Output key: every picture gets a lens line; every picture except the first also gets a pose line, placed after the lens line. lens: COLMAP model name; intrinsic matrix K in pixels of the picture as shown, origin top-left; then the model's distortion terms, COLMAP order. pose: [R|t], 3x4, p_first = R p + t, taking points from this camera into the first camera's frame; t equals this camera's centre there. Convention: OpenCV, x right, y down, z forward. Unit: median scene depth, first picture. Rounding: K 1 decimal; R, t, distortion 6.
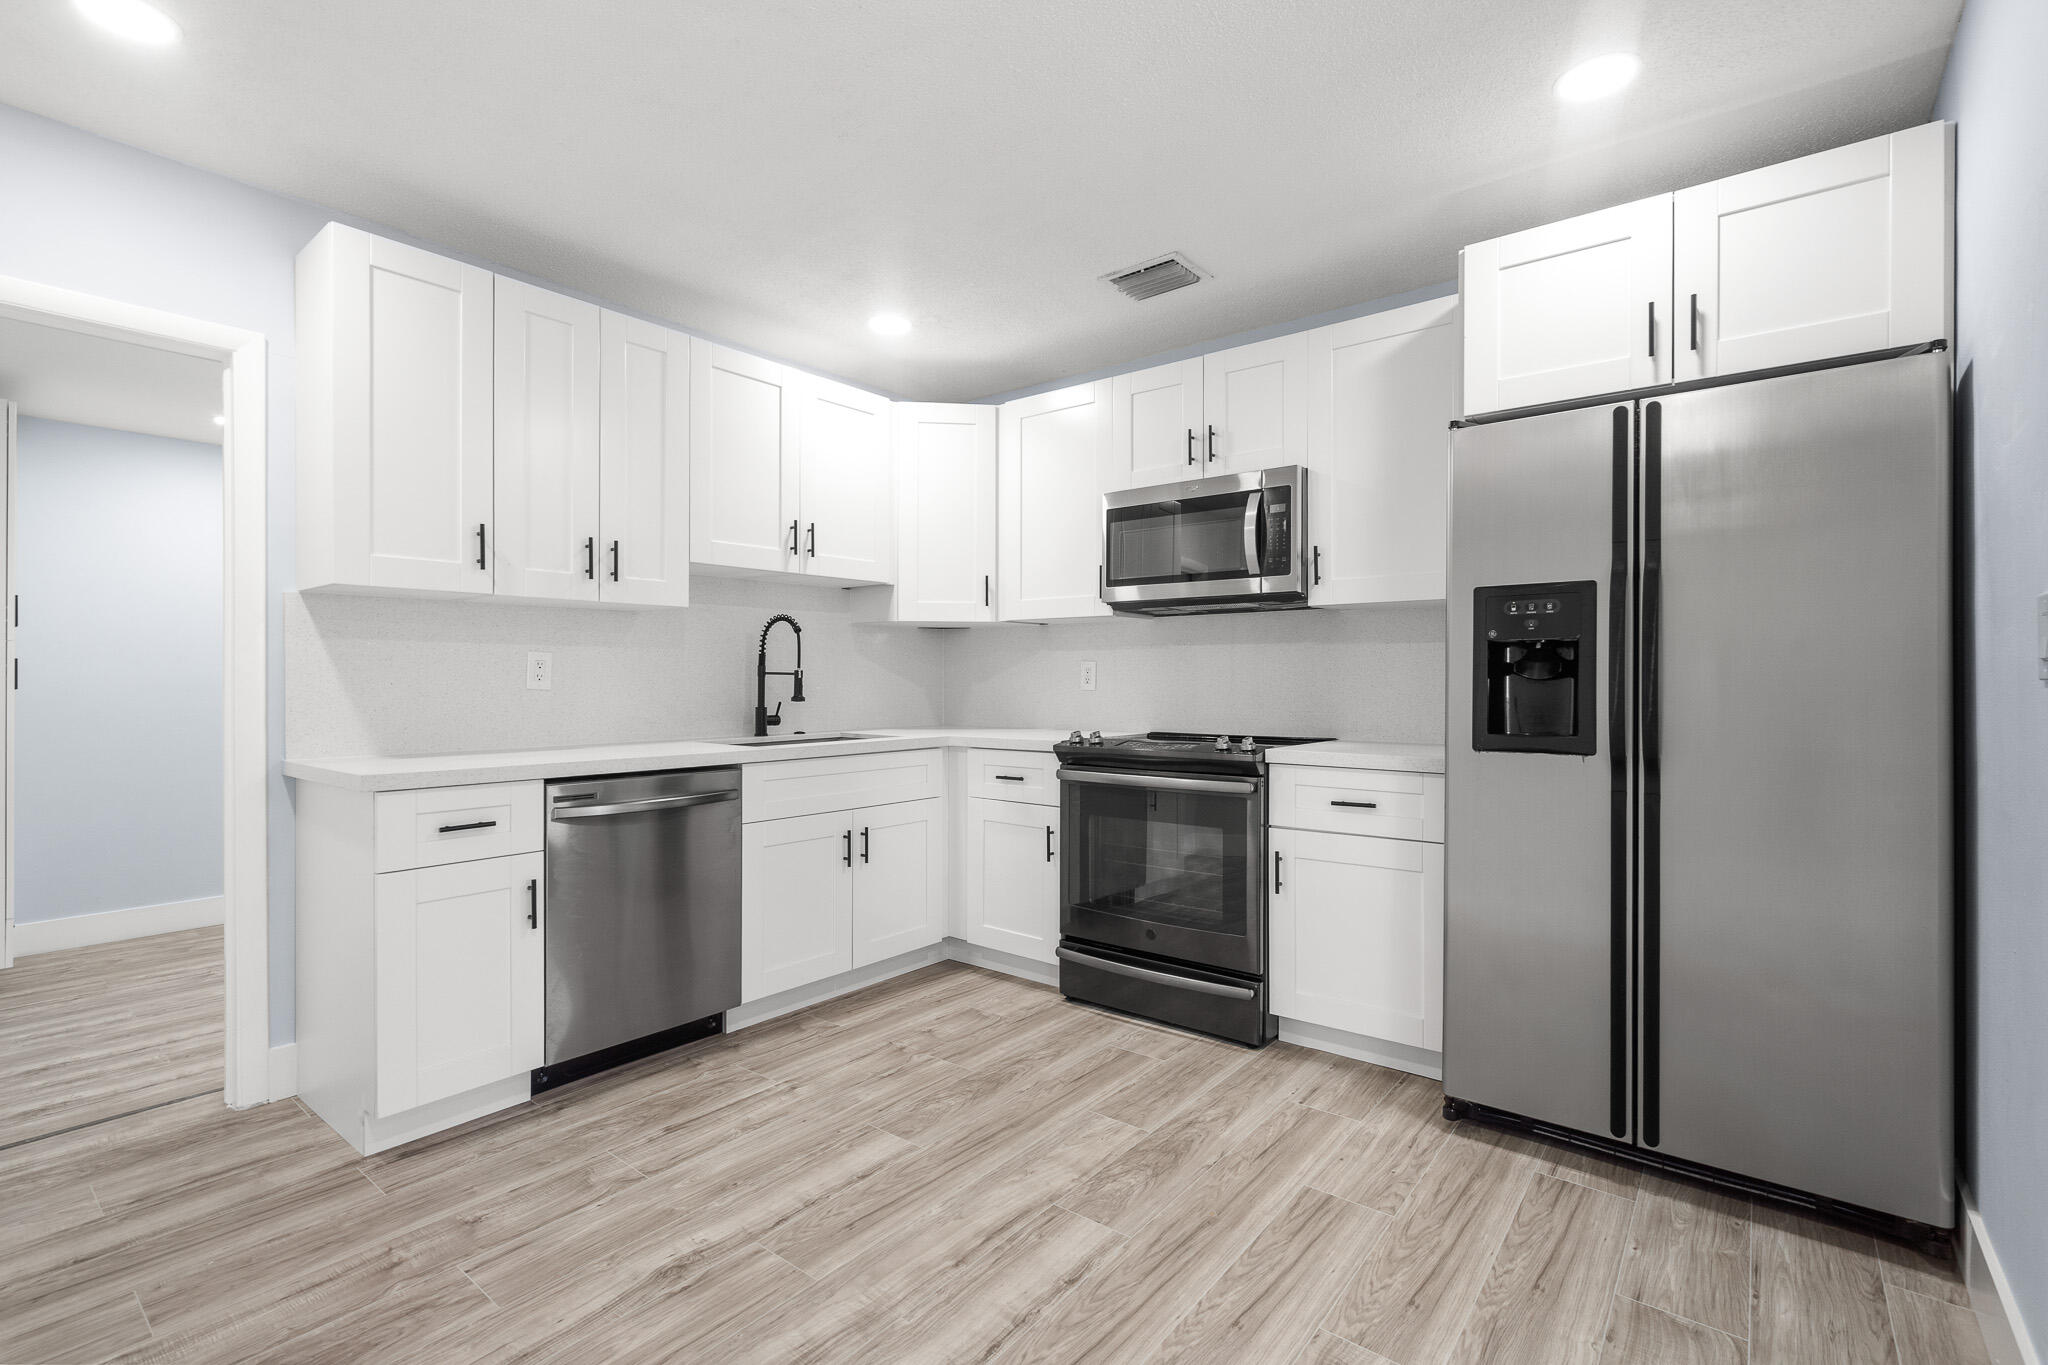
lens RADIAL K [[922.0, 0, 1024.7], [0, 922.0, 695.2], [0, 0, 1]] dist [-0.002842, 0.000689]
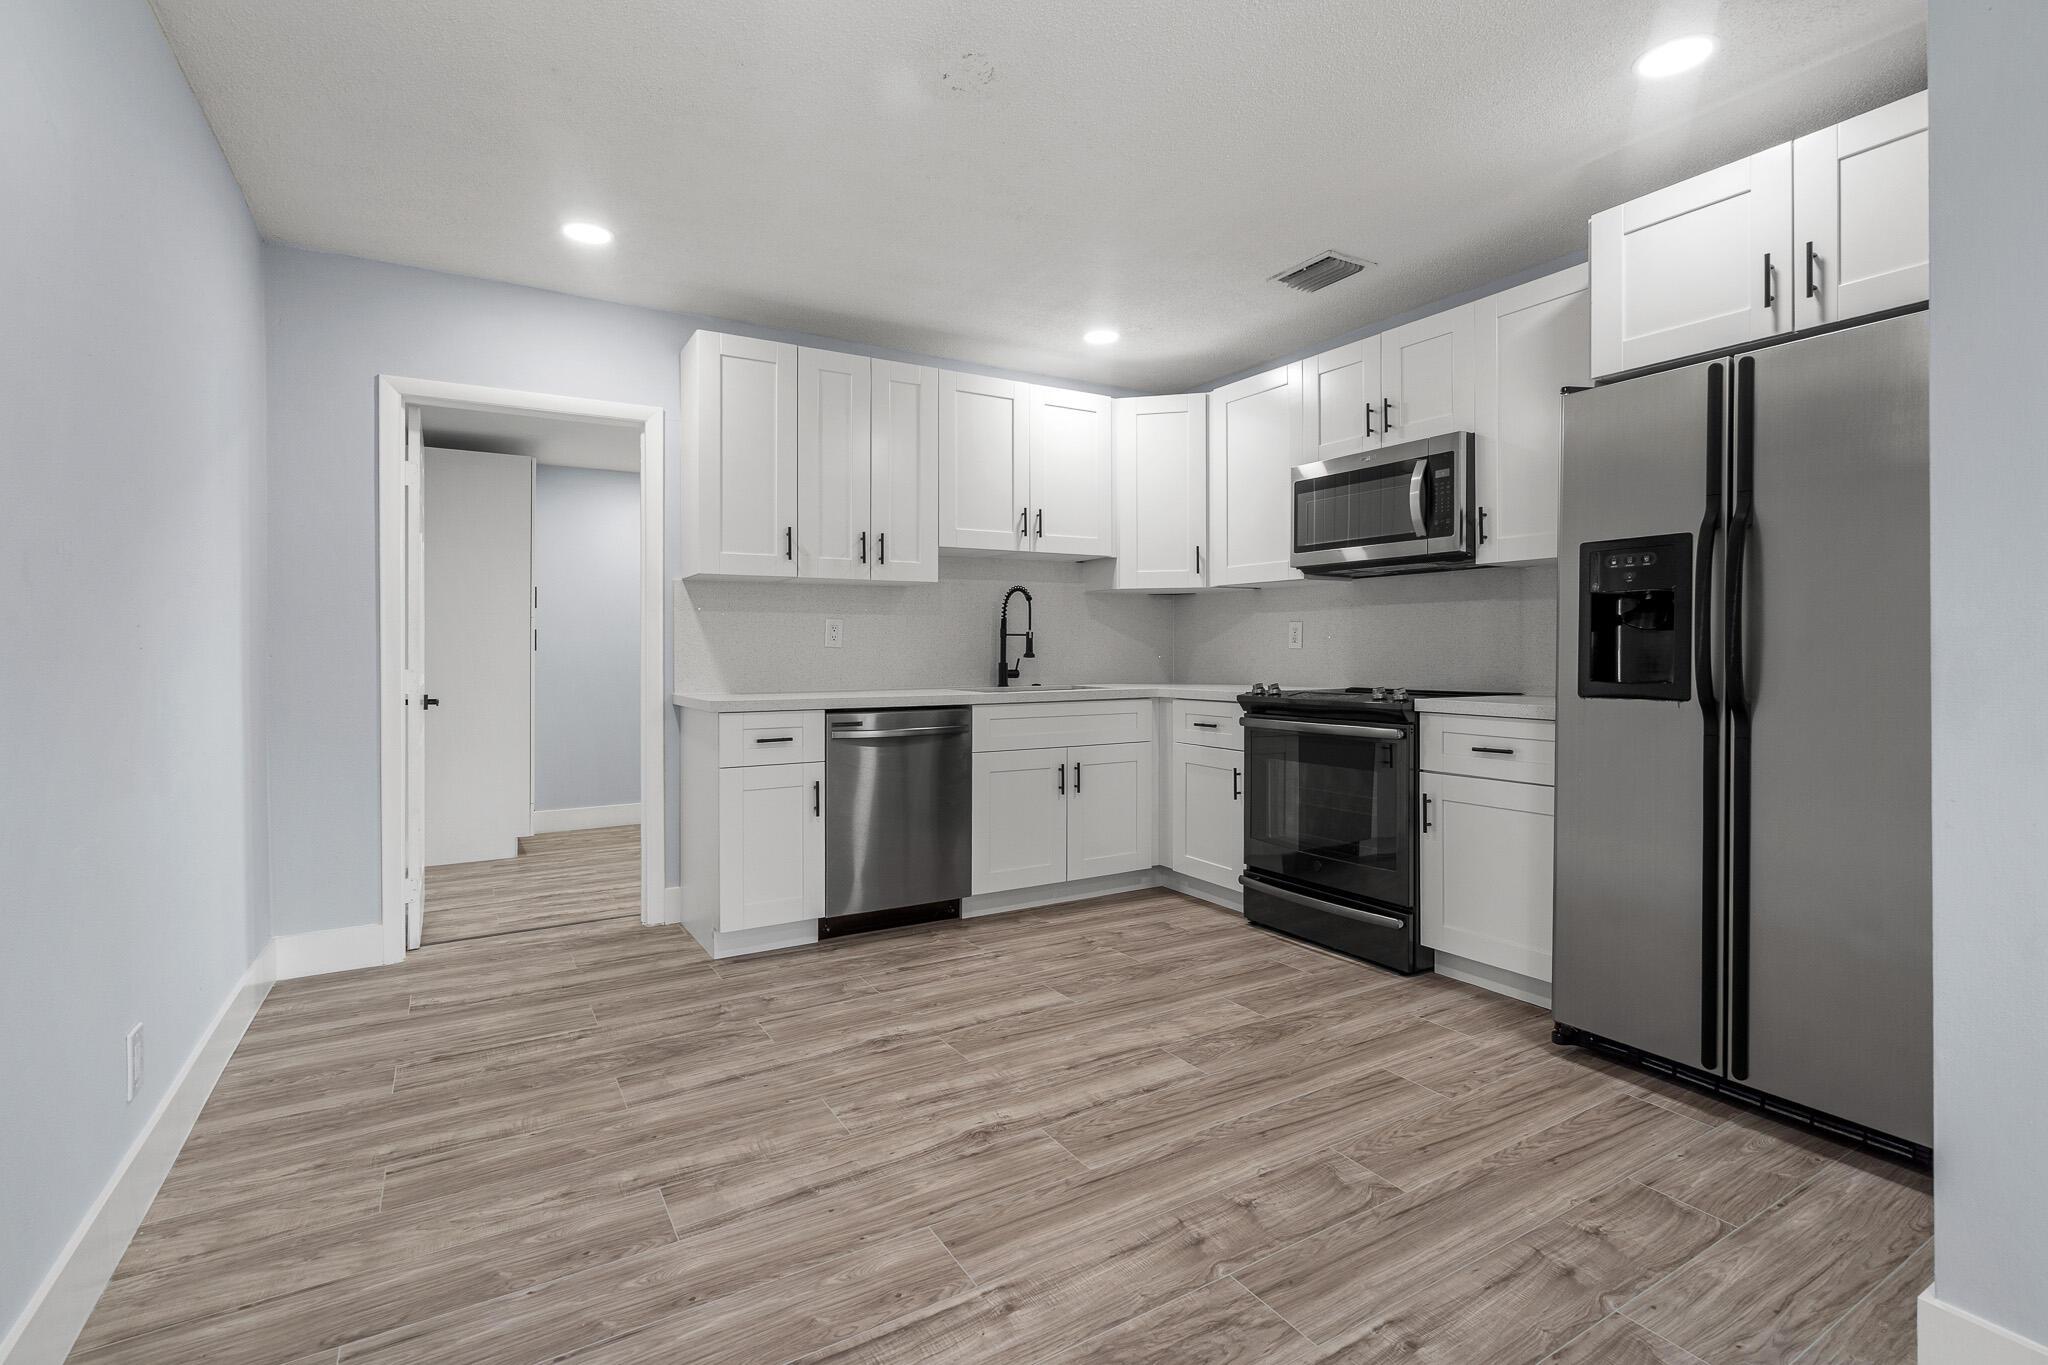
lens RADIAL K [[930.8, 0, 1017.1], [0, 930.8, 667.4], [0, 0, 1]] dist [-0.005695, 0.002003]
pose [[0.938068, 0.003523, -0.346432, 0.223528], [-0.002422, 0.999991, 0.003610, 0.020959], [0.346442, -0.002547, 0.938068, -0.203849]]
